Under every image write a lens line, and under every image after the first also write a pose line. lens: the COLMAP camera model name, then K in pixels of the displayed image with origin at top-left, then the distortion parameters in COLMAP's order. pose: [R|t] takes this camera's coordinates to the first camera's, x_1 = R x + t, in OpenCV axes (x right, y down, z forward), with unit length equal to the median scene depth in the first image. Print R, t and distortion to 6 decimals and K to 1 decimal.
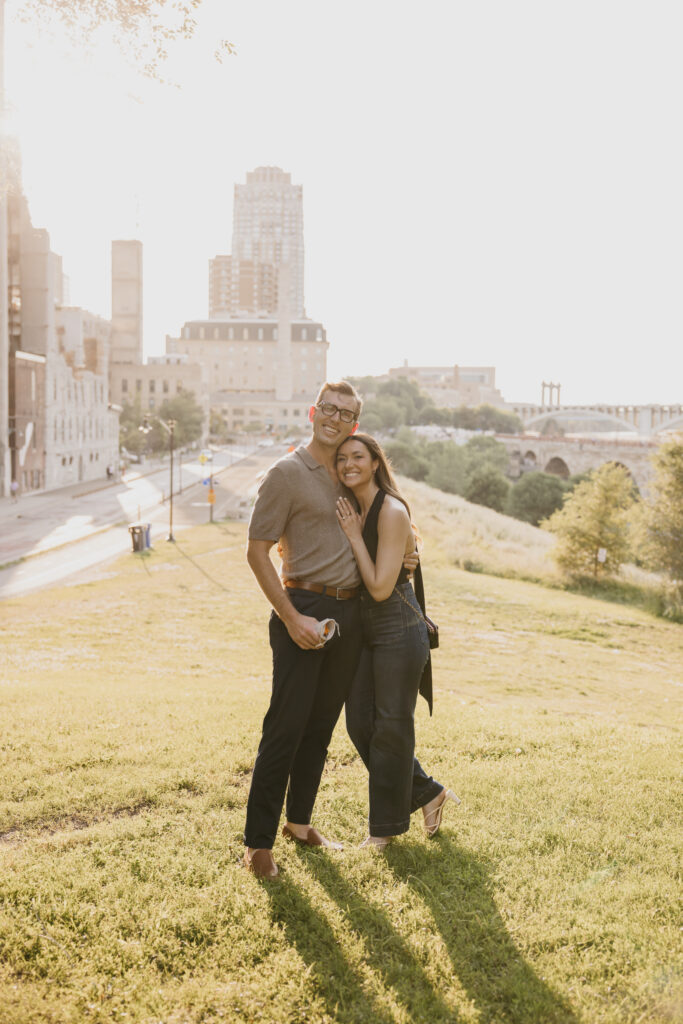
lens RADIAL K [[1354.7, 0, 341.5], [0, 1354.7, 512.0], [0, 0, 1]] dist [-0.013019, -0.024106]
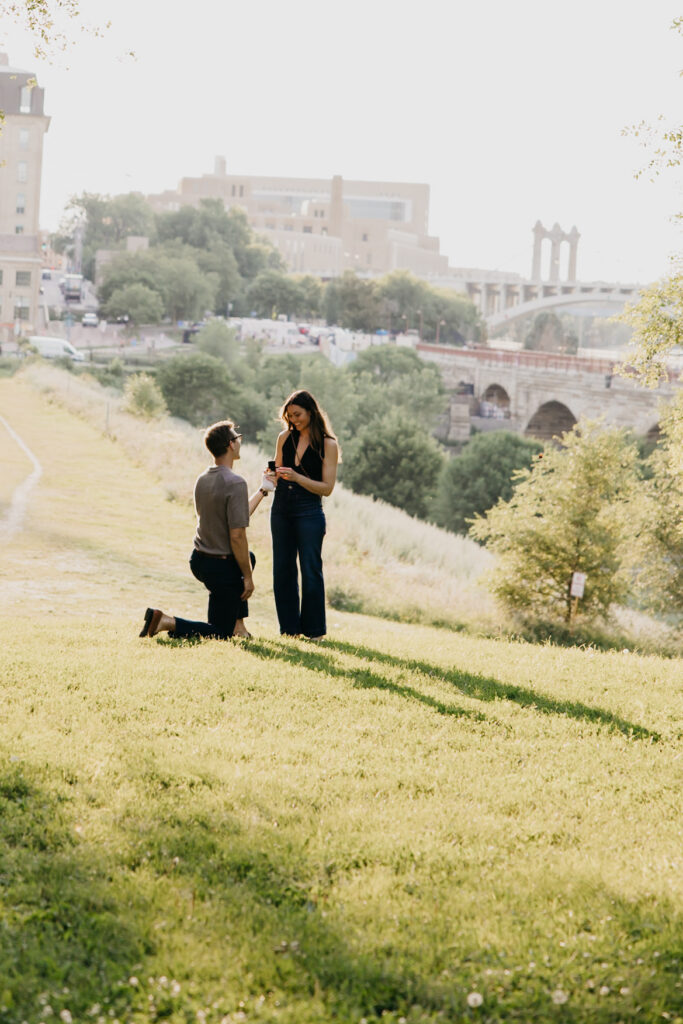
lens RADIAL K [[1354.7, 0, 341.5], [0, 1354.7, 512.0], [0, 0, 1]] dist [-0.013019, -0.024106]
pose [[0.992881, 0.031644, 0.114826, 0.038792], [-0.036448, 0.998535, 0.039983, -0.019131], [-0.113393, -0.043884, 0.992581, 0.552144]]
